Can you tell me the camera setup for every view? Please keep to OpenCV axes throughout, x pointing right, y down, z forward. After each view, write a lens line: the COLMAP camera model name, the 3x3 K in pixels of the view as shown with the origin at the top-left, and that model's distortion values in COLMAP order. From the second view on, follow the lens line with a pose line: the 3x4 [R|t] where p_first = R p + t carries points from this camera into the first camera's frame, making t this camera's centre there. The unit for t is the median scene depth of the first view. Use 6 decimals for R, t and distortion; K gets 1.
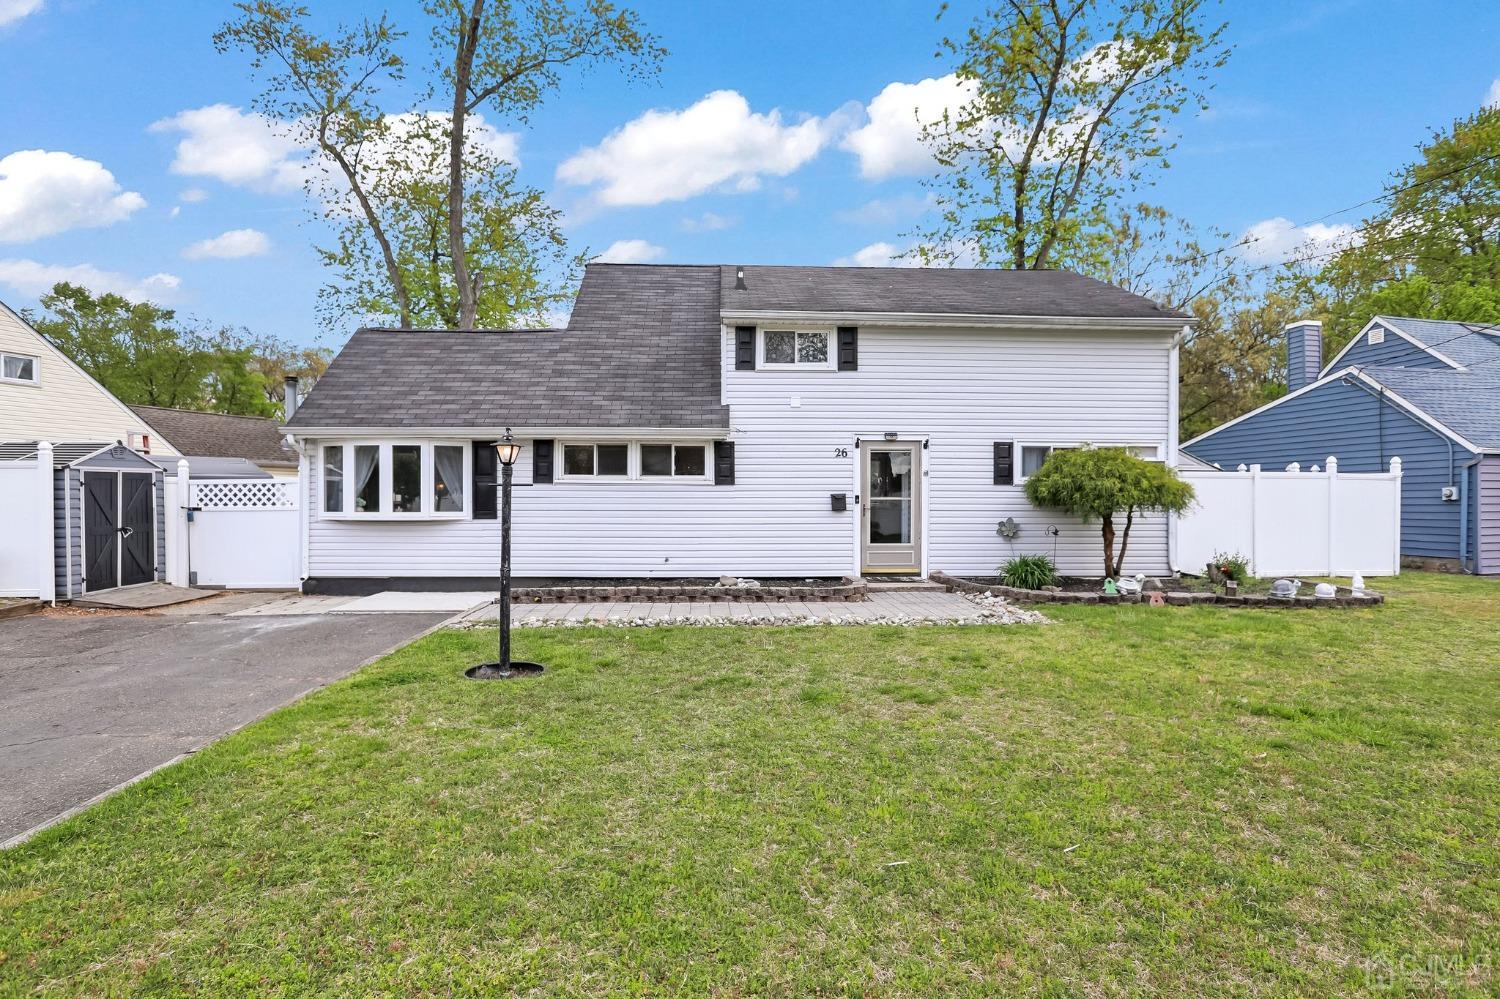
lens RADIAL K [[753.4, 0, 756.7], [0, 753.4, 501.0], [0, 0, 1]] dist [-0.030291, 0.034658]
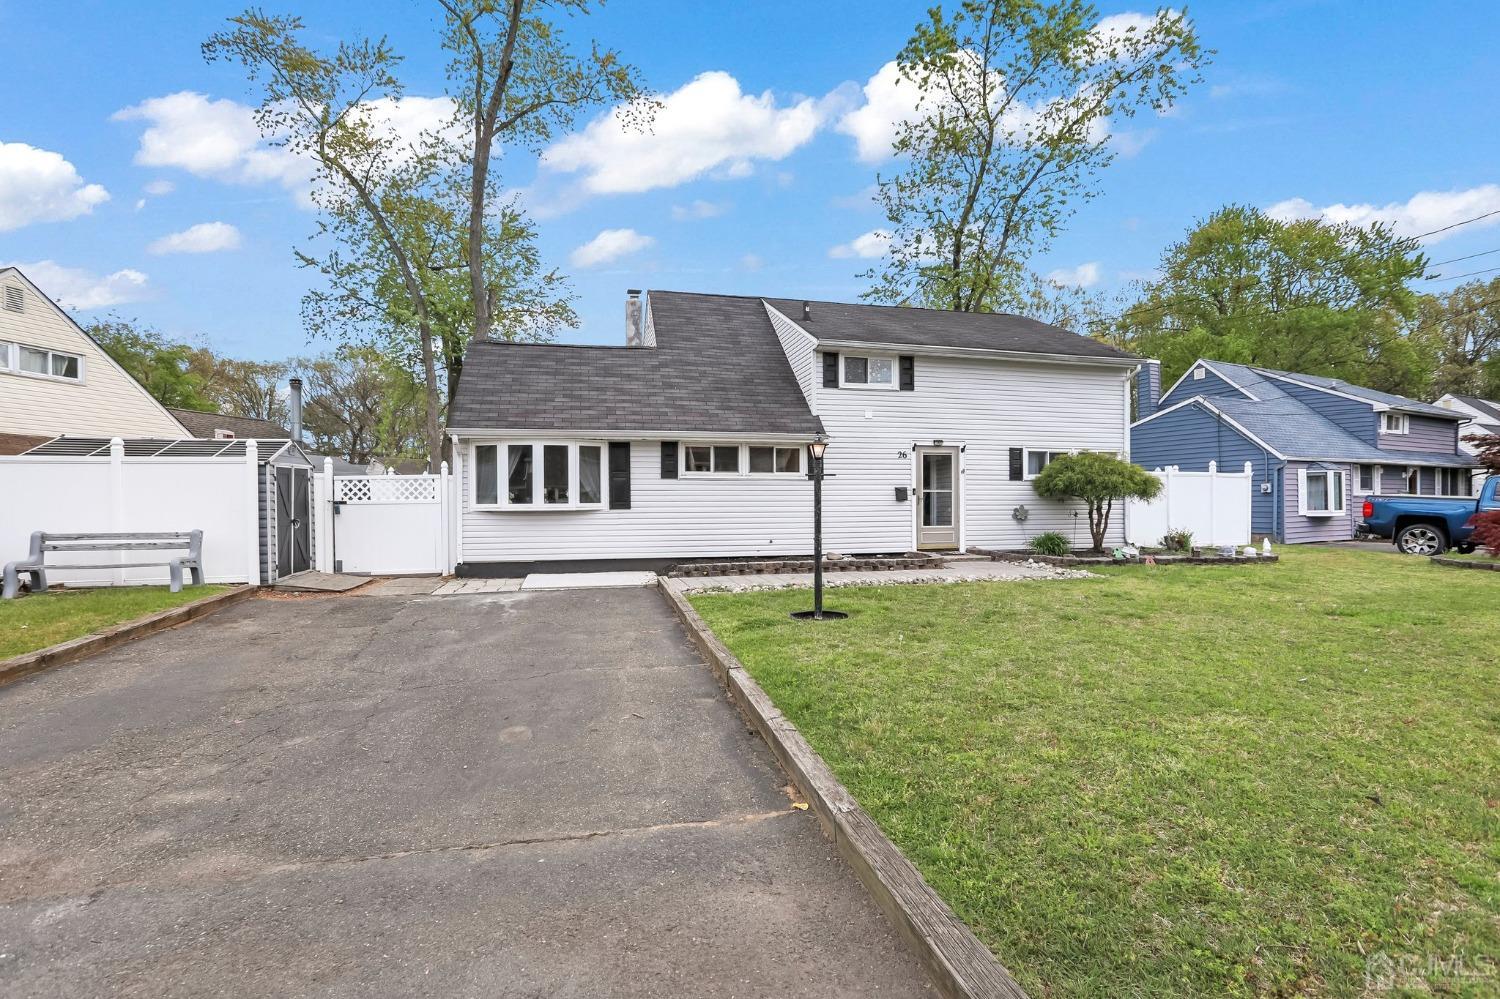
lens RADIAL K [[674.9, 0, 765.0], [0, 674.9, 503.0], [0, 0, 1]] dist [-0.031452, 0.018922]
pose [[0.980606, -0.006348, 0.195885, -0.339122], [0.005612, 0.999975, 0.004312, 0.010904], [-0.195907, -0.003129, 0.980617, -0.069979]]
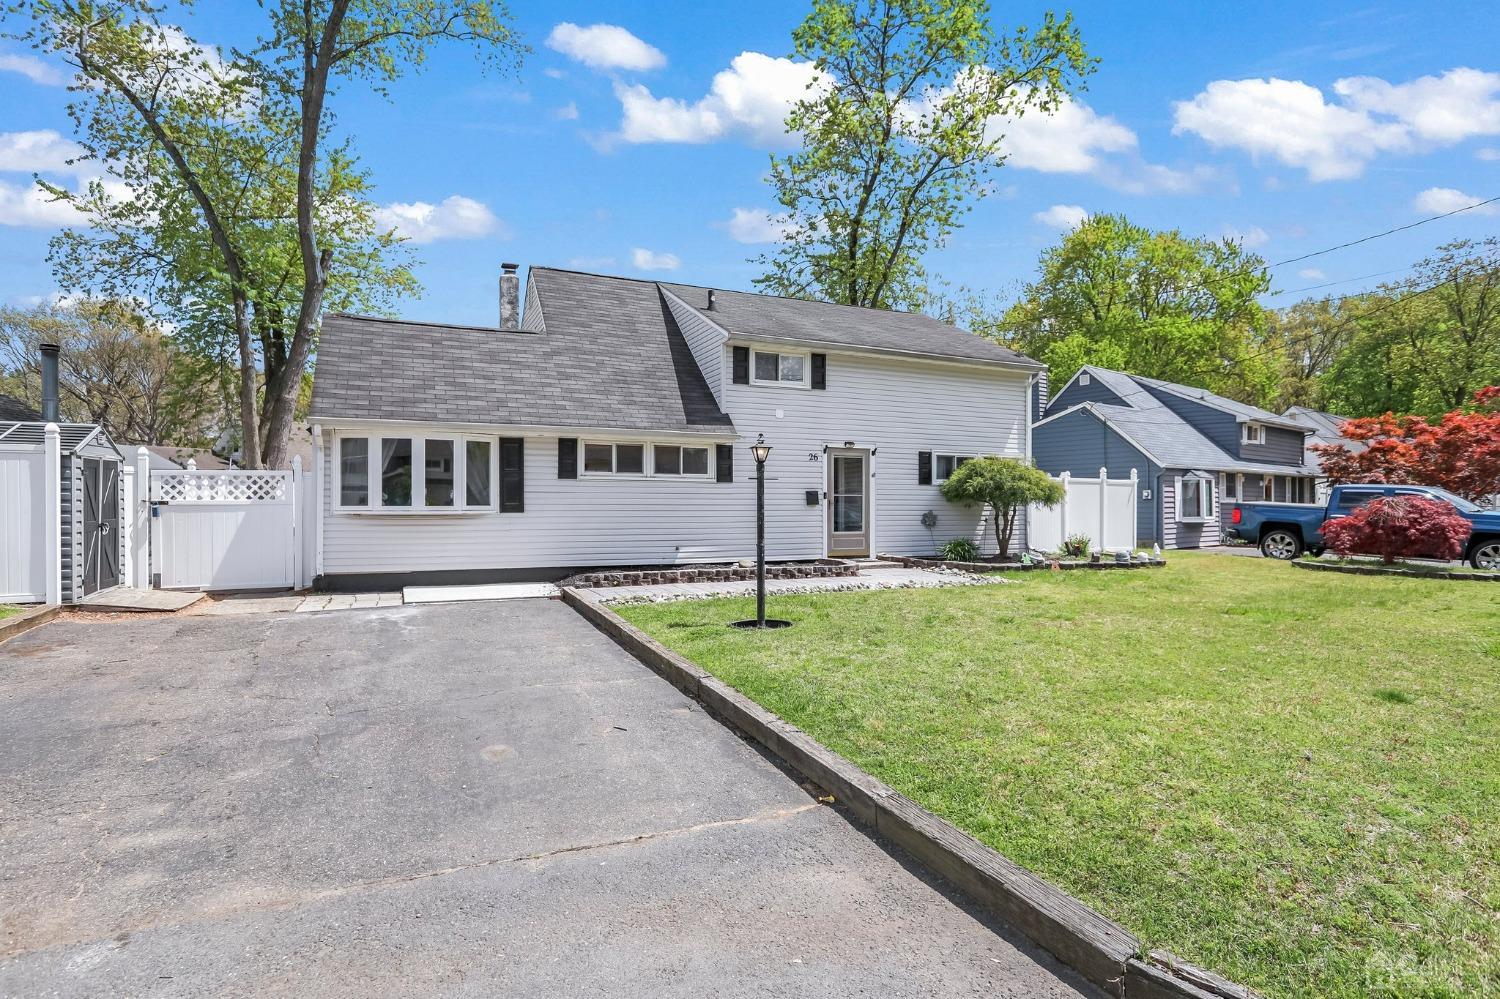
lens RADIAL K [[753.4, 0, 756.7], [0, 753.4, 501.0], [0, 0, 1]] dist [-0.030291, 0.034658]
pose [[0.929099, 0.002200, 0.369825, -0.422707], [-0.001698, 0.999997, -0.001684, 0.008971], [-0.369827, 0.000936, 0.929100, -0.092689]]
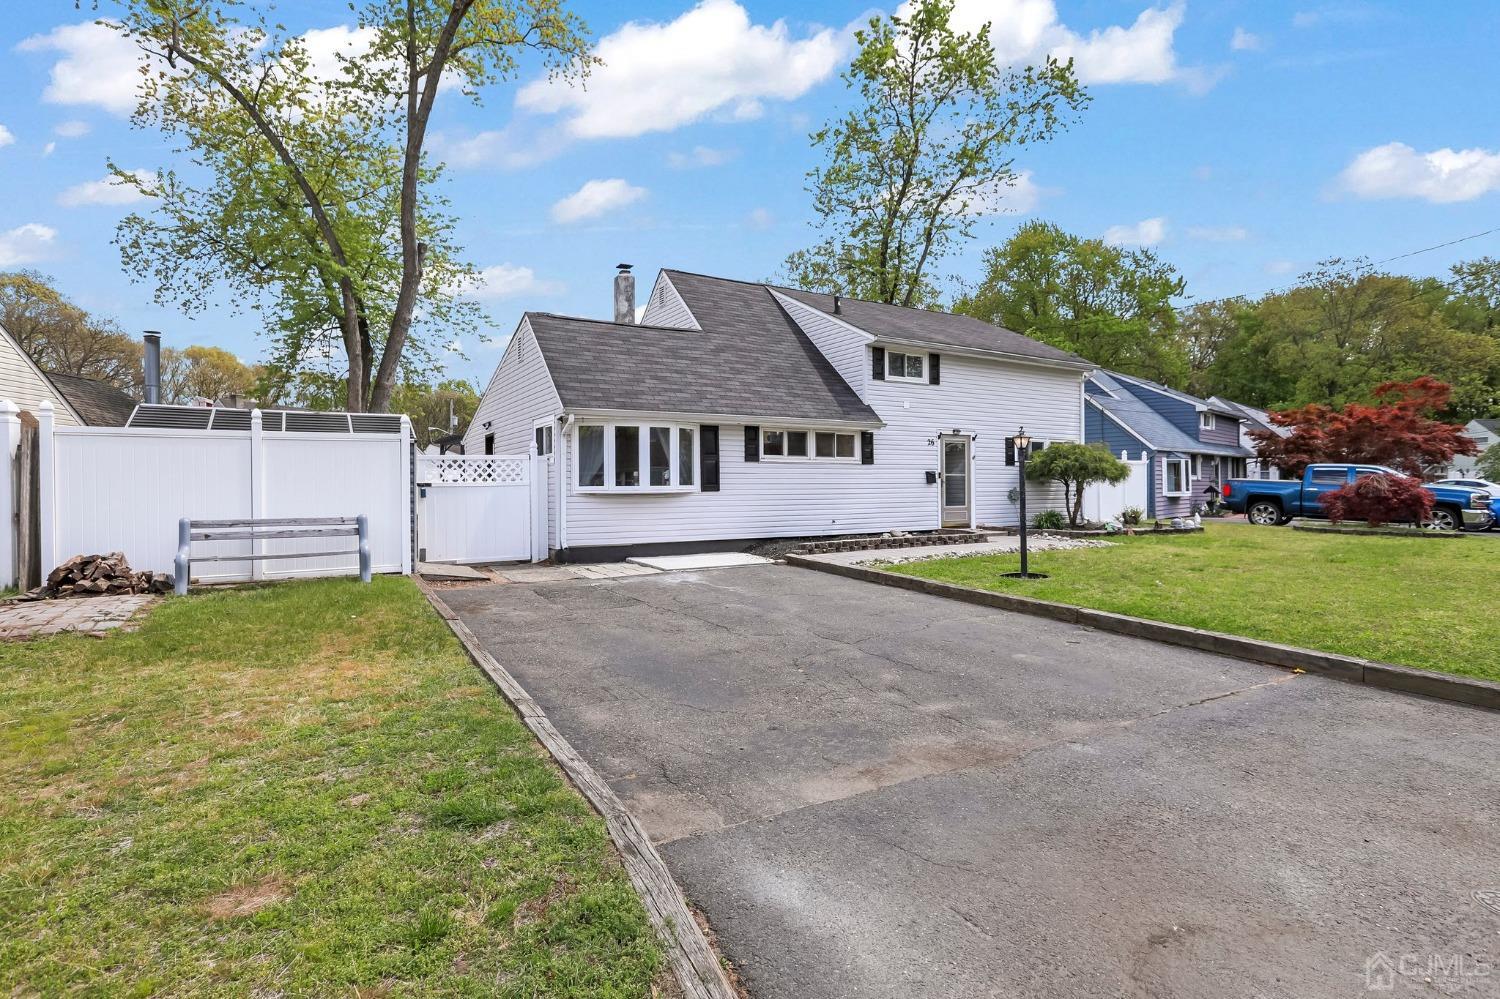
lens RADIAL K [[730.8, 0, 771.2], [0, 730.8, 478.0], [0, 0, 1]] dist [-0.010600, 0.000316]
pose [[0.874540, -0.001087, 0.484952, -0.820686], [0.004574, 0.999971, -0.006008, 0.010057], [-0.484932, 0.007473, 0.874520, -0.056567]]
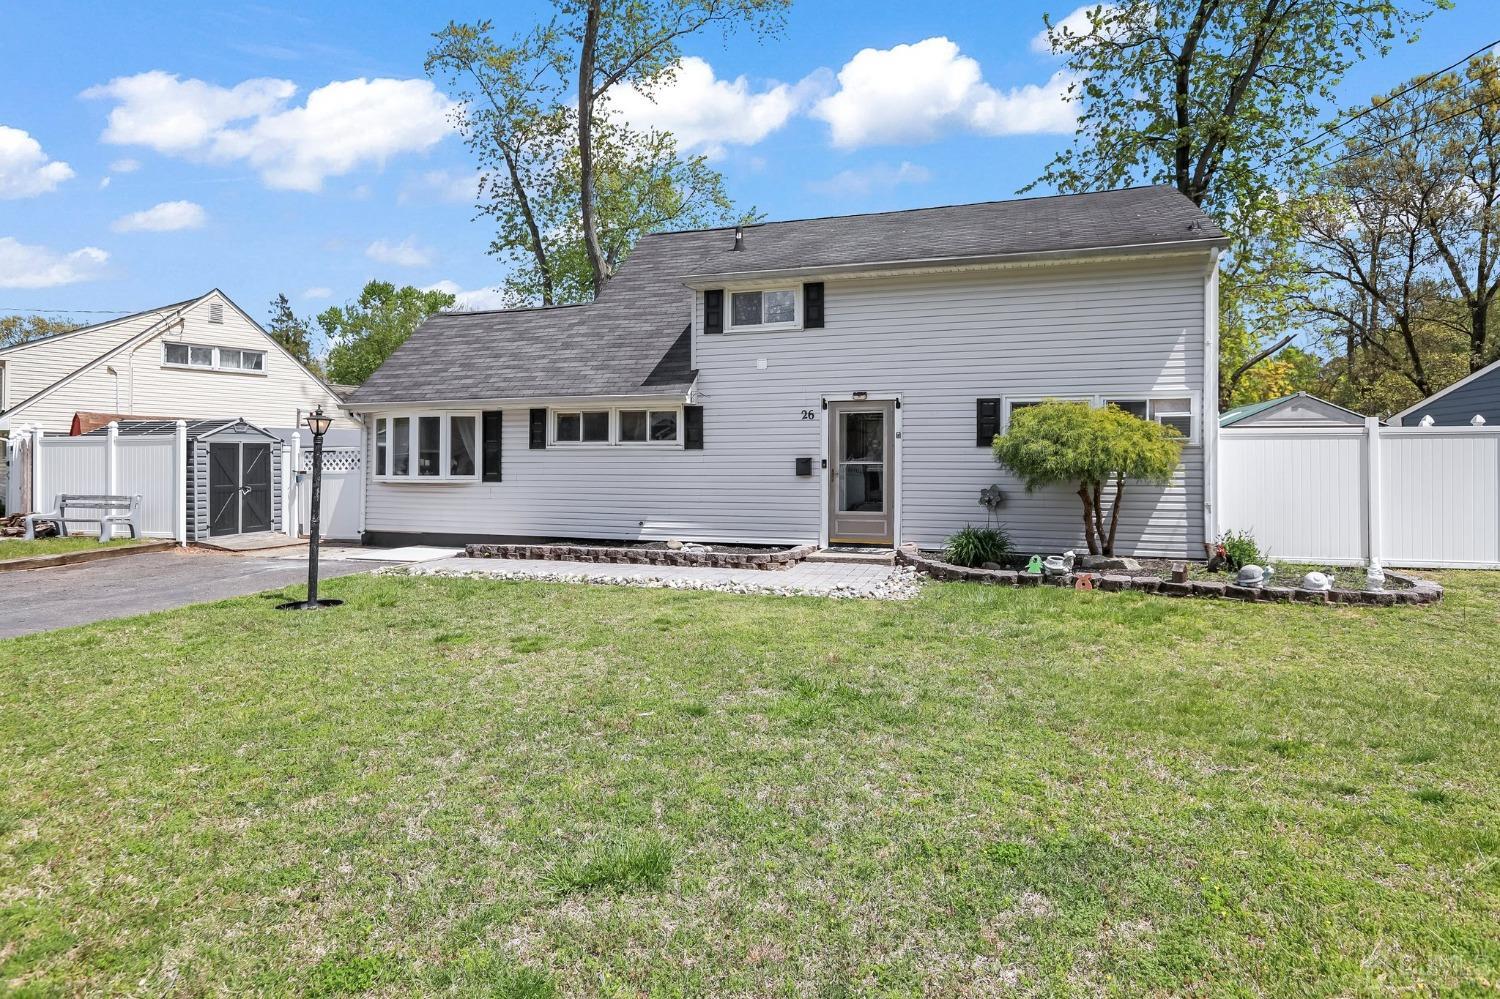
lens RADIAL K [[827.1, 0, 755.8], [0, 827.1, 445.7], [0, 0, 1]] dist [-0.001203, -0.000060]
pose [[0.936583, -0.008821, -0.350333, 0.418220], [0.000251, 0.999700, -0.024502, 0.000509], [0.350444, 0.022860, 0.936305, -0.002352]]
